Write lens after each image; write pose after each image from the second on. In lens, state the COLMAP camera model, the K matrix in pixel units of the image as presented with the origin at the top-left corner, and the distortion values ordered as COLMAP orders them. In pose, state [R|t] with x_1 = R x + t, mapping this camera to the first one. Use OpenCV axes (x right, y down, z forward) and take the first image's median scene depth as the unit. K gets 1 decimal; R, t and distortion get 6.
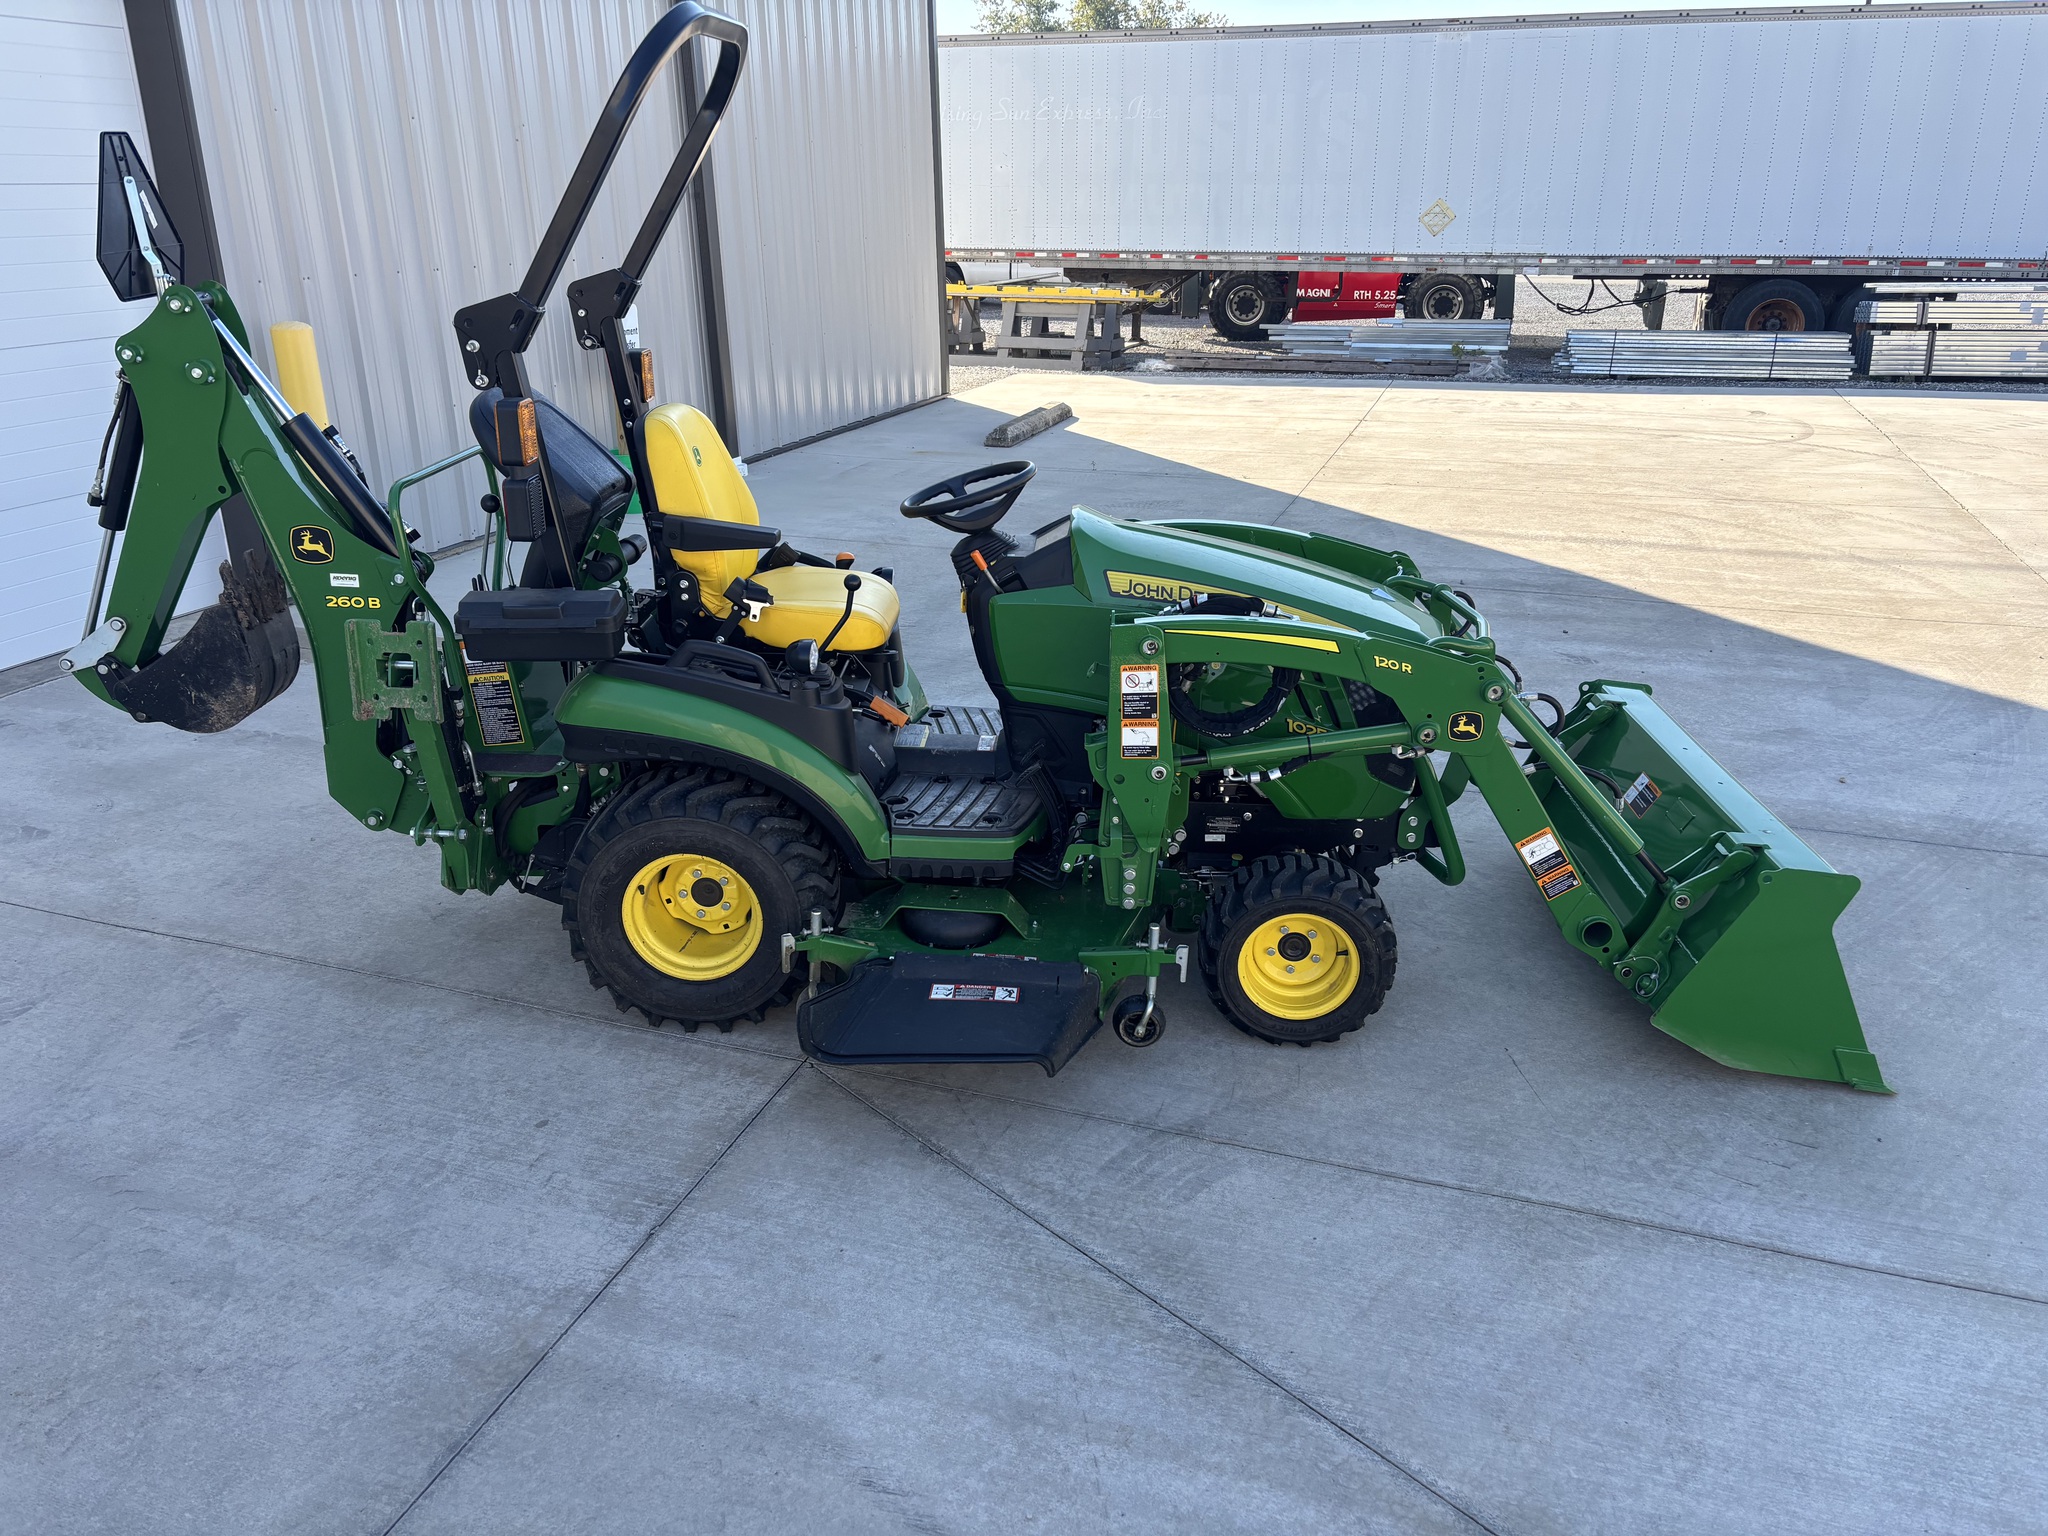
lens RADIAL K [[1554.1, 0, 1021.4], [0, 1554.1, 755.3], [0, 0, 1]] dist [0.052101, -0.059293]
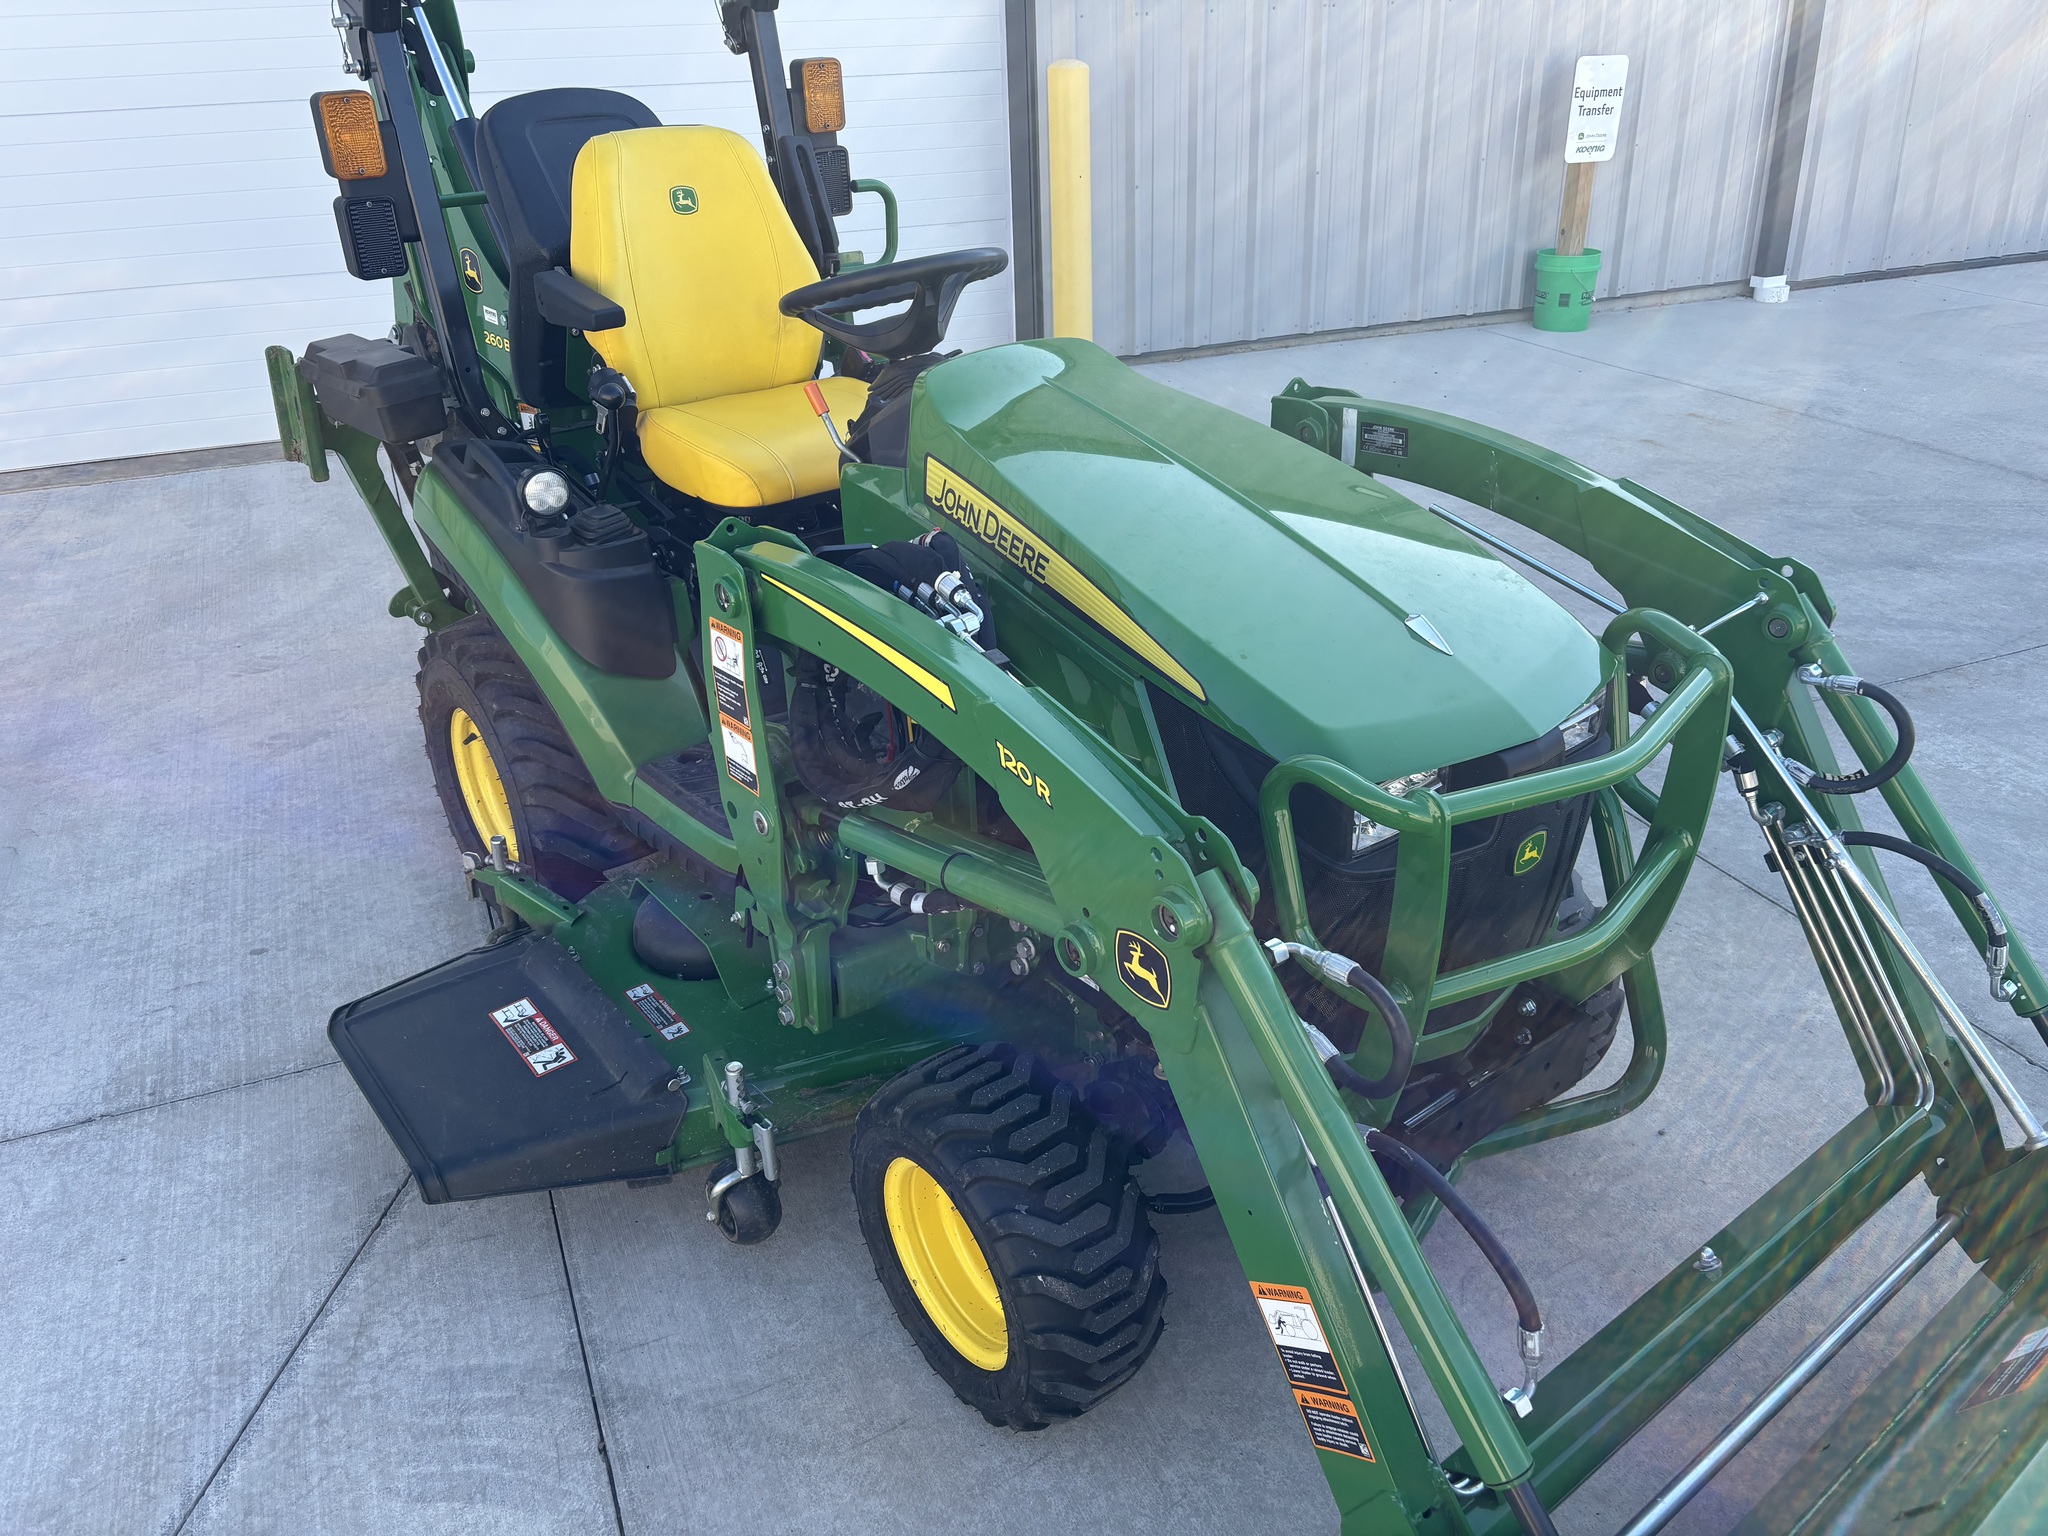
lens RADIAL K [[1554.1, 0, 1018.0], [0, 1554.1, 750.2], [0, 0, 1]] dist [0.052101, -0.059293]
pose [[0.657652, 0.315593, -0.684029, 0.383328], [-0.238225, 0.948545, 0.208594, -0.111132], [0.714663, 0.025770, 0.698994, 0.489578]]
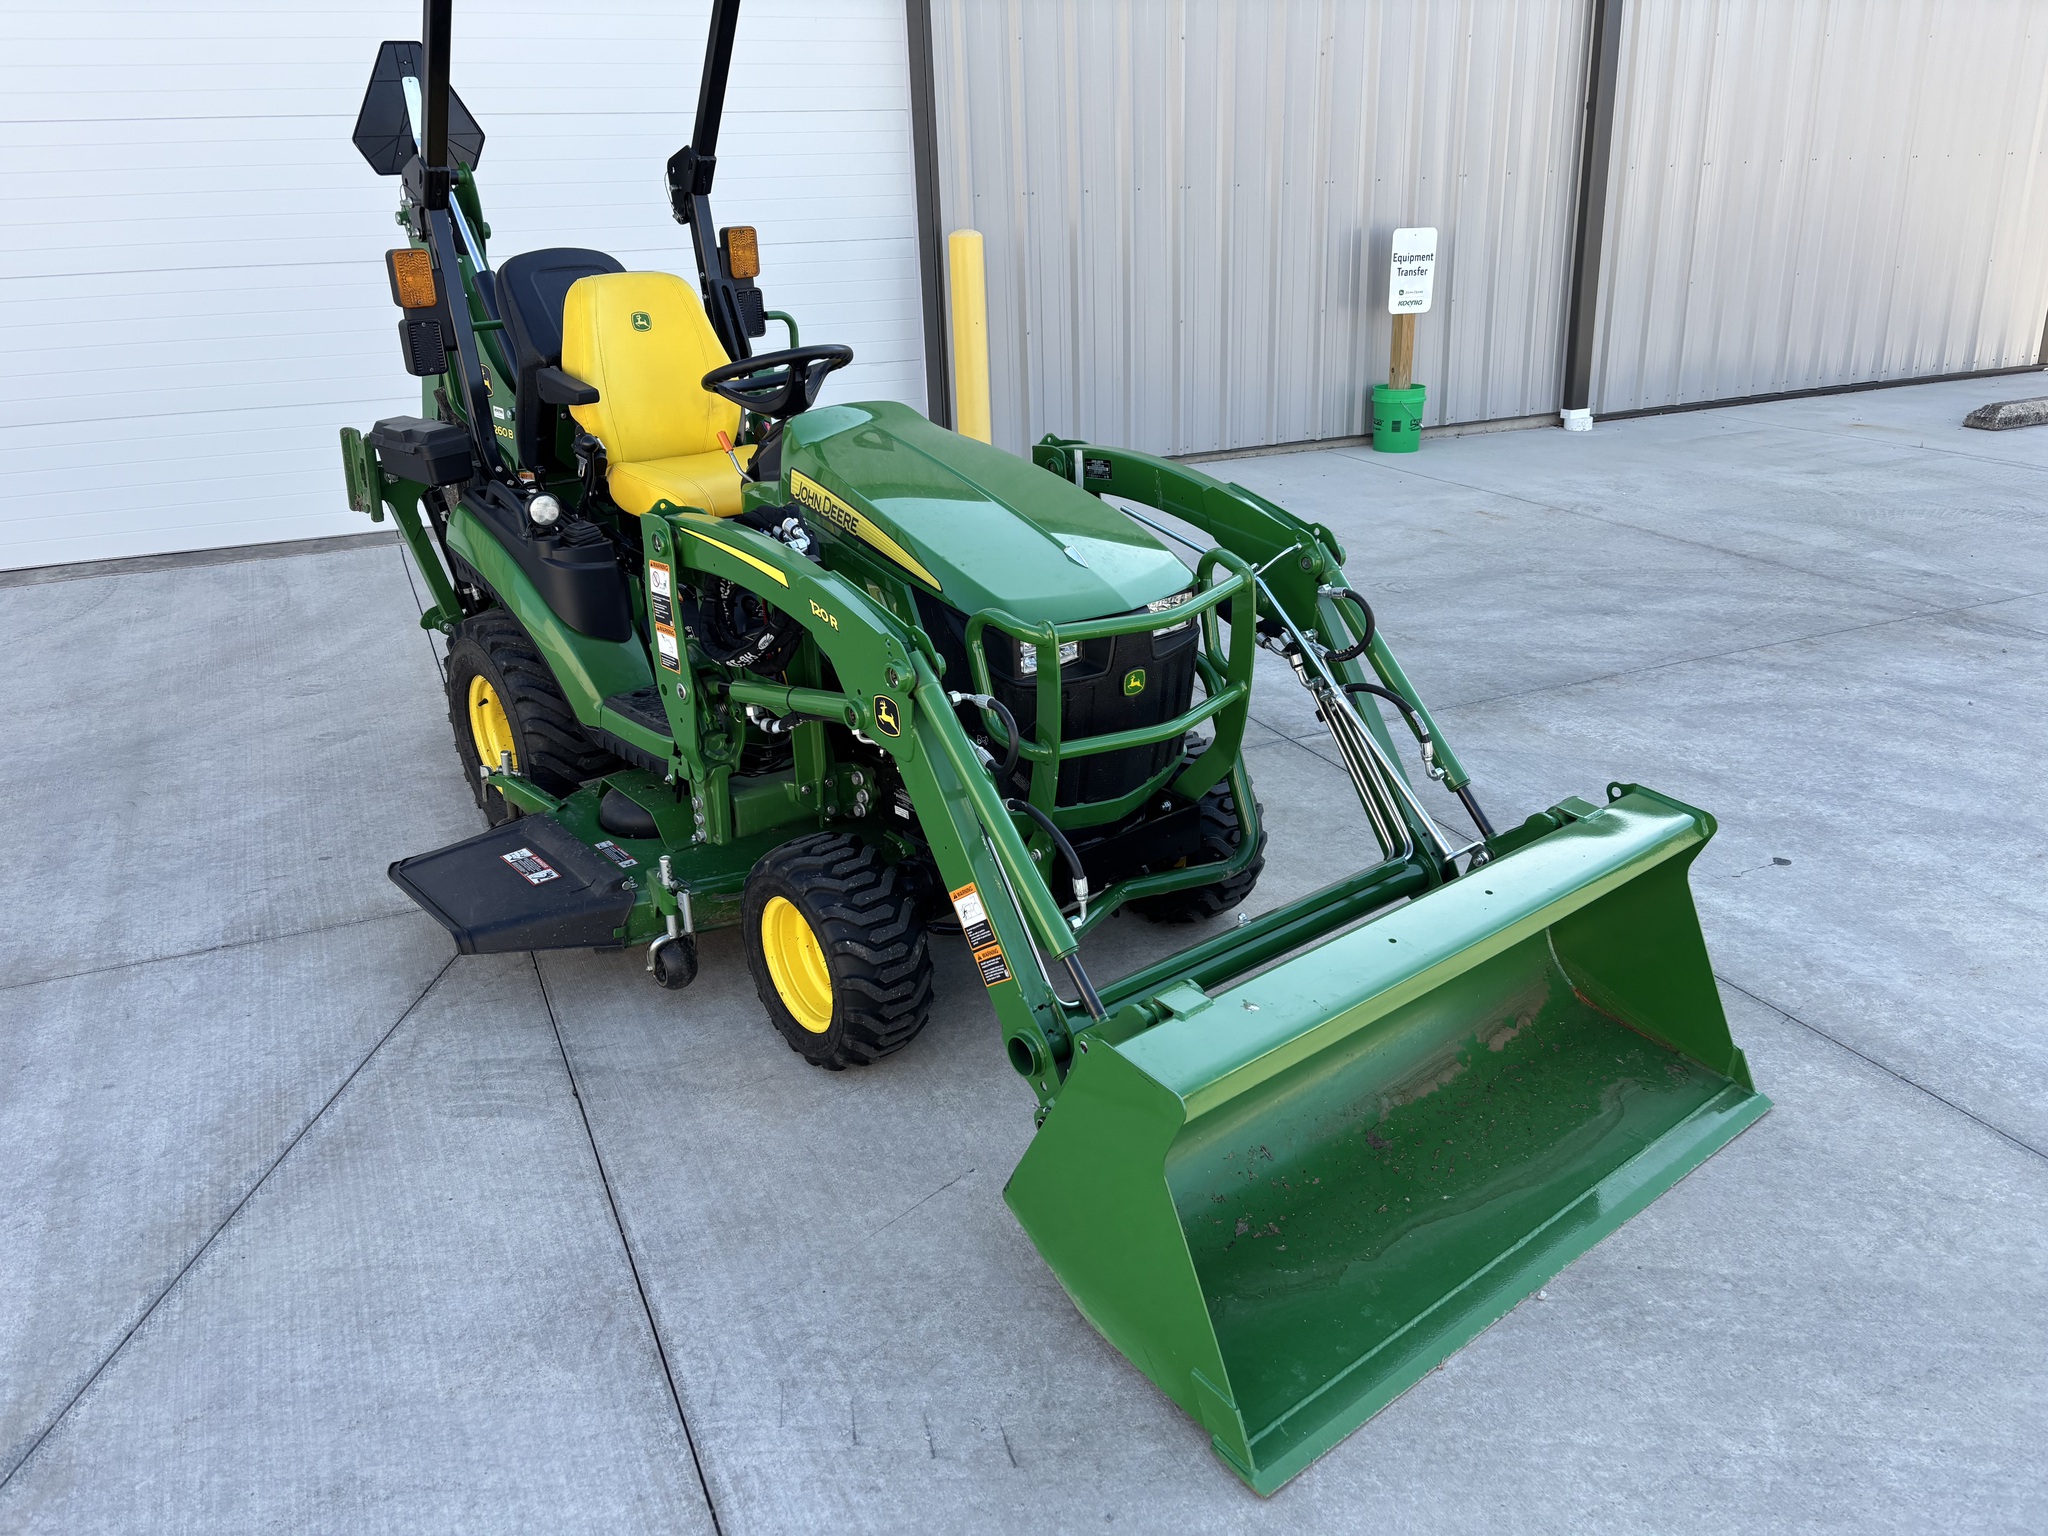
lens RADIAL K [[1554.1, 0, 1016.9], [0, 1554.1, 773.3], [0, 0, 1]] dist [0.052101, -0.059293]
pose [[0.672170, 0.252574, -0.695984, 0.619843], [-0.233044, 0.964410, 0.124916, -0.072196], [0.702764, 0.078230, 0.707109, 0.369247]]
